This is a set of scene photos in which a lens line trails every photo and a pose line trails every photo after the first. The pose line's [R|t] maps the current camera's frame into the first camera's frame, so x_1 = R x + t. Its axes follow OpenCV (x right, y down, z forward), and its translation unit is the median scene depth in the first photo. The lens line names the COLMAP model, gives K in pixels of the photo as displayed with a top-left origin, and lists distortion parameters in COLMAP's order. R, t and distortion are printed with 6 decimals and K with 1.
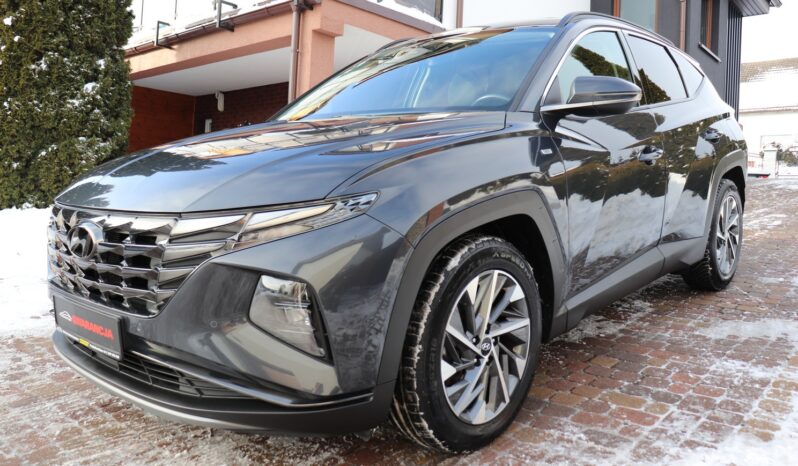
lens RADIAL K [[657.3, 0, 387.7], [0, 657.3, 230.1], [0, 0, 1]] dist [-0.181546, 0.159745]
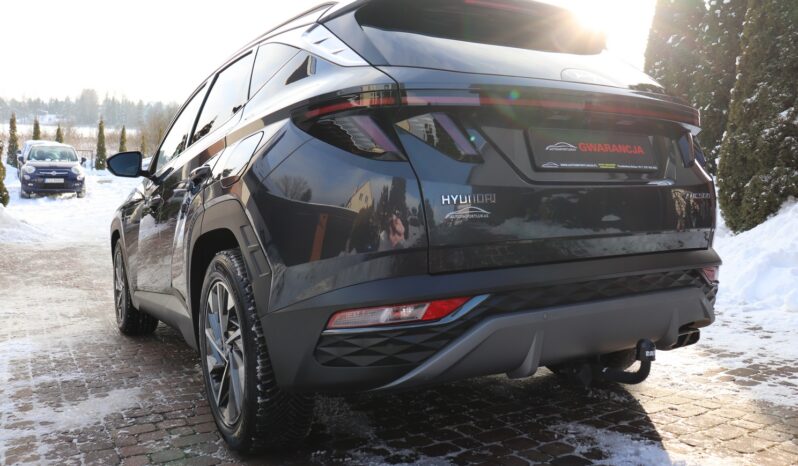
lens RADIAL K [[662.4, 0, 398.1], [0, 662.4, 227.5], [0, 0, 1]] dist [-0.182913, 0.162334]
pose [[-0.282190, 0.059068, -0.957538, 1.797559], [-0.085560, 0.992576, 0.086444, -0.279248], [0.955536, 0.106320, -0.275041, 2.252106]]
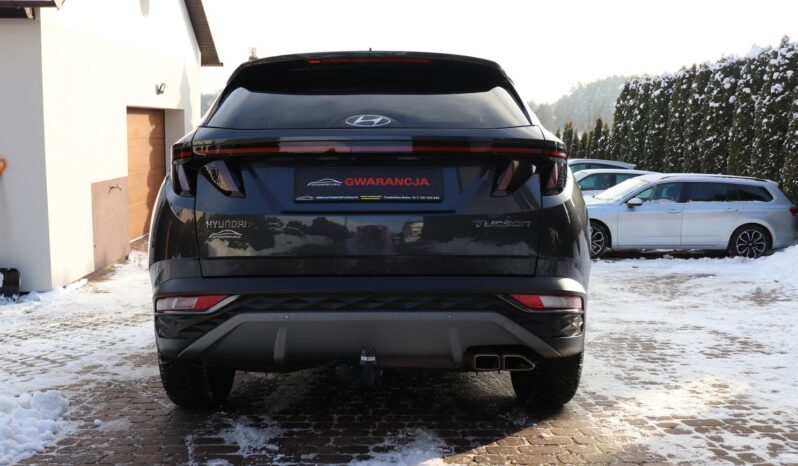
lens RADIAL K [[748.6, 0, 389.9], [0, 748.6, 232.1], [0, 0, 1]] dist [-0.147042, 0.173404]
pose [[-0.724981, 0.031866, -0.688032, 1.670369], [-0.065901, 0.991137, 0.115344, -0.390798], [0.685609, 0.128964, -0.716455, 3.119271]]
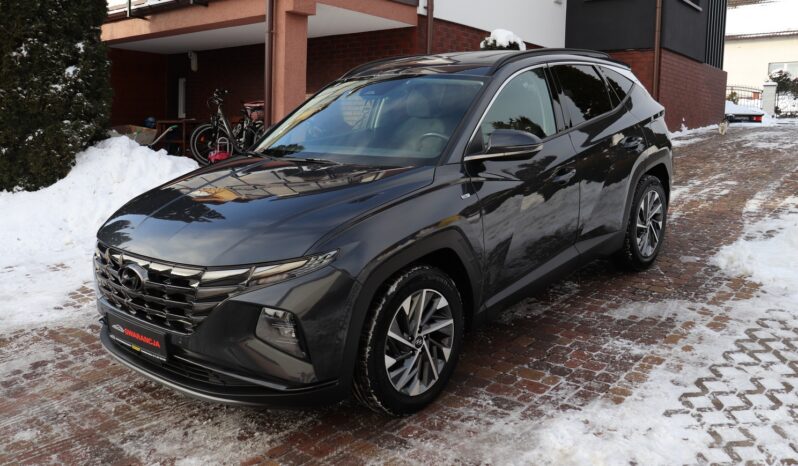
lens RADIAL K [[710.1, 0, 388.5], [0, 710.1, 232.6], [0, 0, 1]] dist [-0.159825, 0.170429]
pose [[0.999521, -0.023496, 0.020147, 0.053174], [0.021435, 0.995050, 0.097038, -0.191344], [-0.022328, -0.096559, 0.995077, -0.468705]]
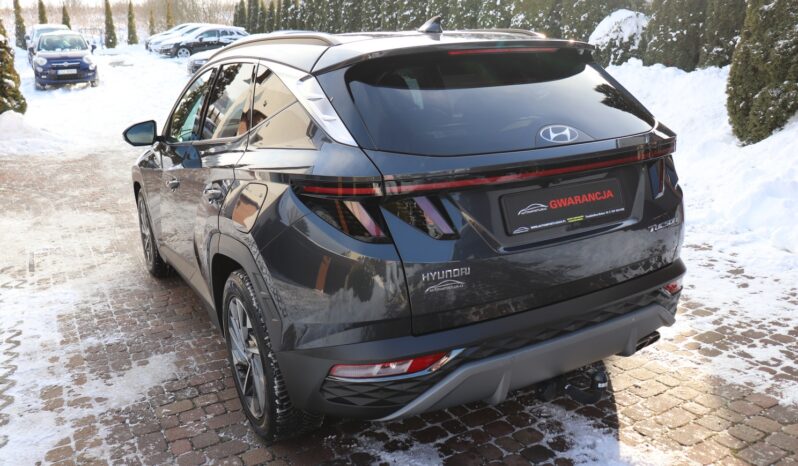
lens RADIAL K [[662.4, 0, 398.1], [0, 662.4, 227.5], [0, 0, 1]] dist [-0.182913, 0.162334]
pose [[-0.306205, 0.267755, -0.913535, 1.852958], [-0.061919, 0.951996, 0.299783, -0.566814], [0.949950, 0.148361, -0.274927, 2.289484]]
